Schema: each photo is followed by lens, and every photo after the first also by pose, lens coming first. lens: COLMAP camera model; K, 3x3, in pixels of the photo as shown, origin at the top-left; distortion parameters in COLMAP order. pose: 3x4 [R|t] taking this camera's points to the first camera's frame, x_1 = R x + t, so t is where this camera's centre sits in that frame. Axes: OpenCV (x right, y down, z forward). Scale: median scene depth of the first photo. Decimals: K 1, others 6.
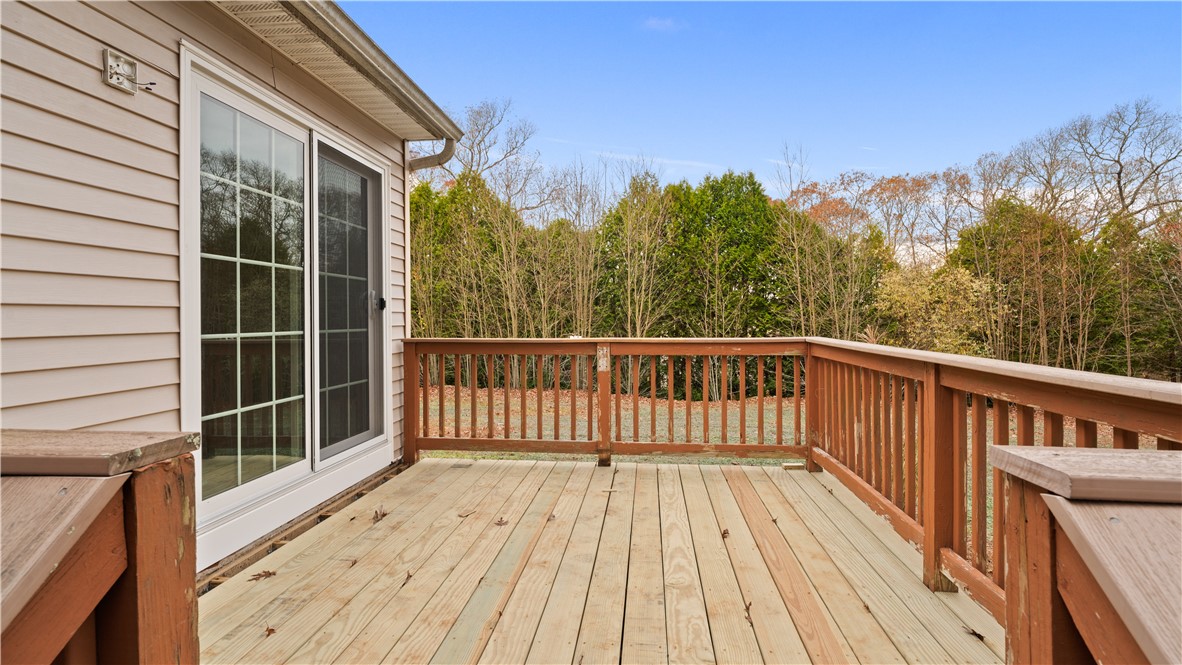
lens RADIAL K [[567.5, 0, 586.9], [0, 567.5, 333.5], [0, 0, 1]] dist [0.000864, -0.000752]
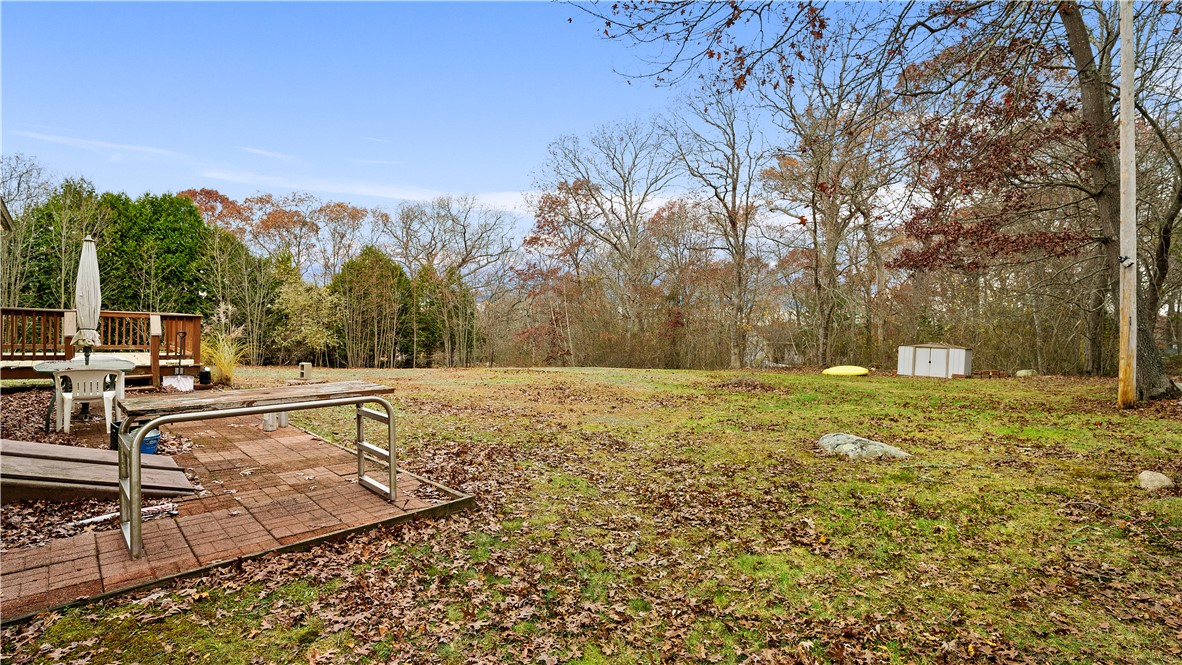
lens RADIAL K [[567.5, 0, 581.0], [0, 567.5, 335.2], [0, 0, 1]] dist [0.000864, -0.000752]
pose [[0.654265, 0.019562, 0.756013, -0.097189], [-0.021293, 0.999746, -0.007441, 0.019833], [-0.755966, -0.011229, 0.654515, -0.523487]]
